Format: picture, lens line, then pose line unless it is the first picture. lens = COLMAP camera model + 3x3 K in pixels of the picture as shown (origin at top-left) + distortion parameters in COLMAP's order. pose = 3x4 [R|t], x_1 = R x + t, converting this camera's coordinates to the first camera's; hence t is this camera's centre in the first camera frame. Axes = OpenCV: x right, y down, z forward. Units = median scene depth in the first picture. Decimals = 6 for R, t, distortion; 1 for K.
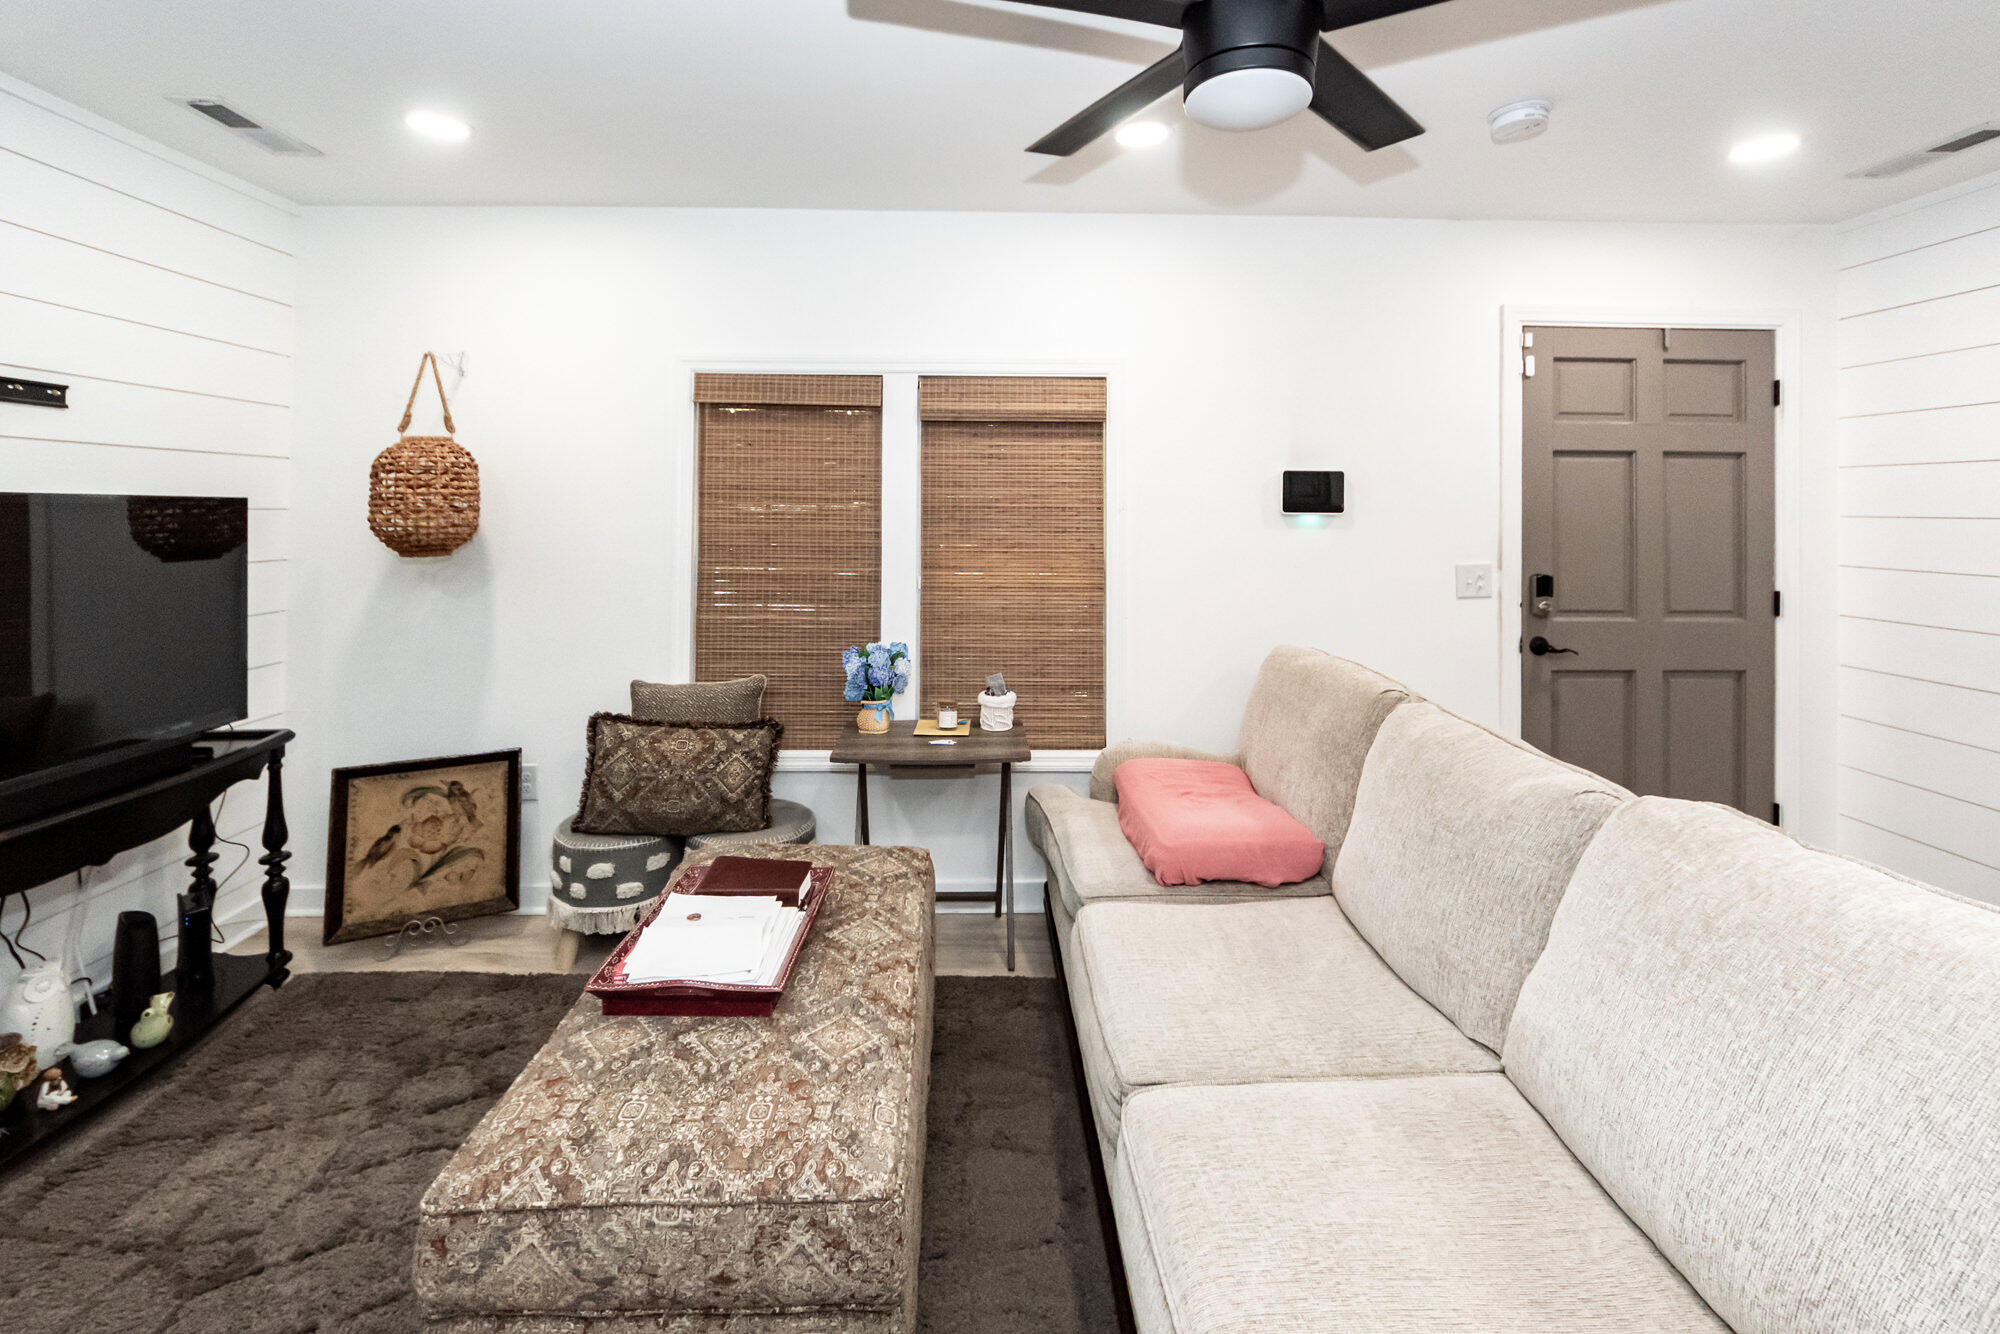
lens RADIAL K [[827.4, 0, 978.6], [0, 827.4, 500.4], [0, 0, 1]] dist [-0.009689, 0.000065]
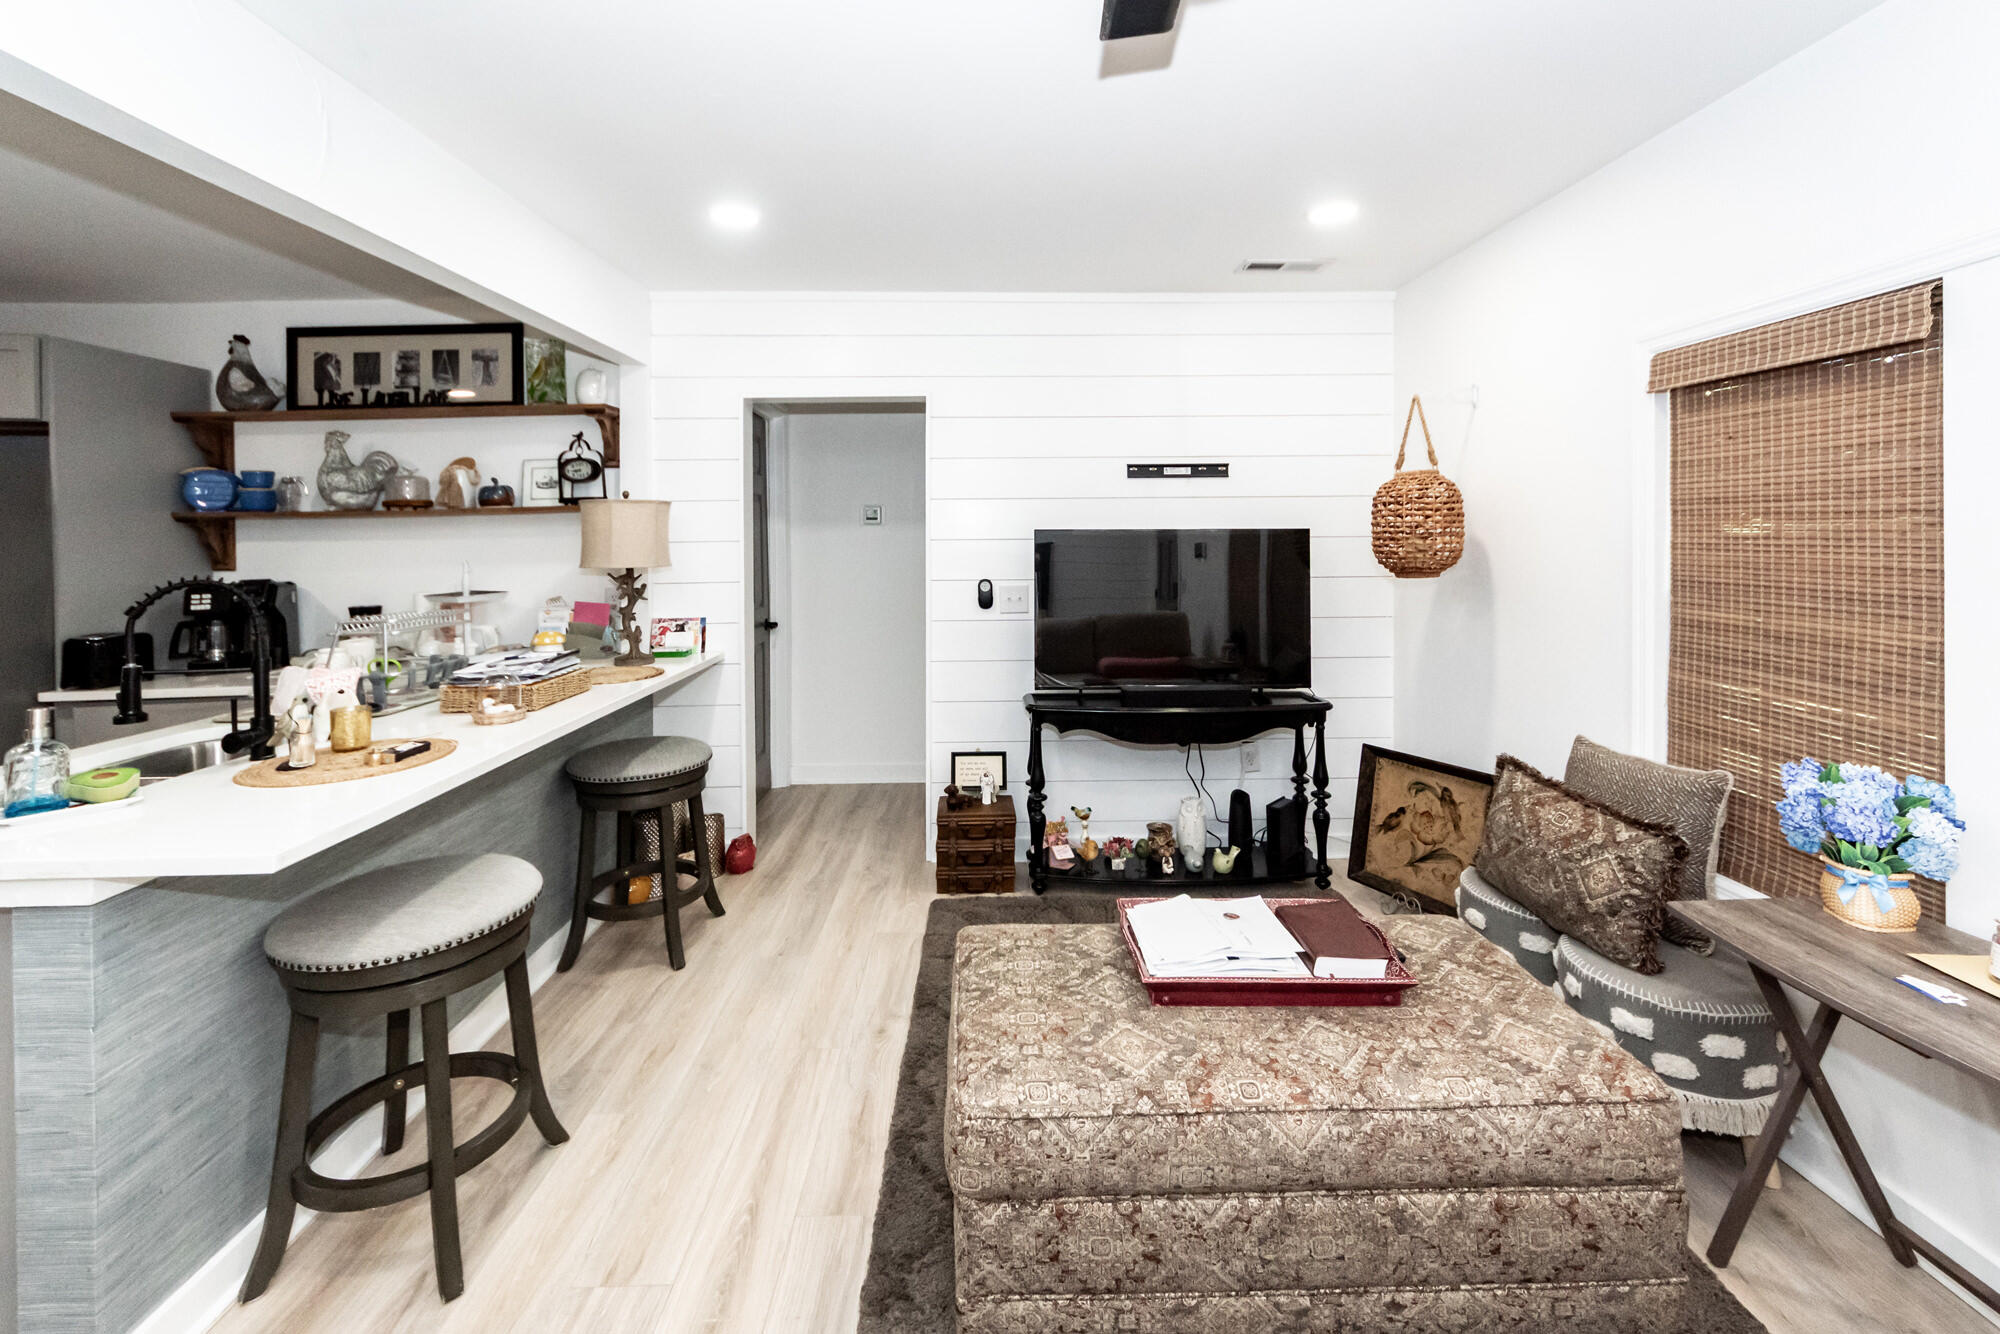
lens RADIAL K [[807.9, 0, 1008.5], [0, 807.9, 540.9], [0, 0, 1]] dist [-0.005387, 0.000068]
pose [[0.017247, -0.003100, -0.999846, 0.402341], [0.019846, 0.999799, -0.002758, 0.008869], [0.999654, -0.019795, 0.017305, 0.404031]]
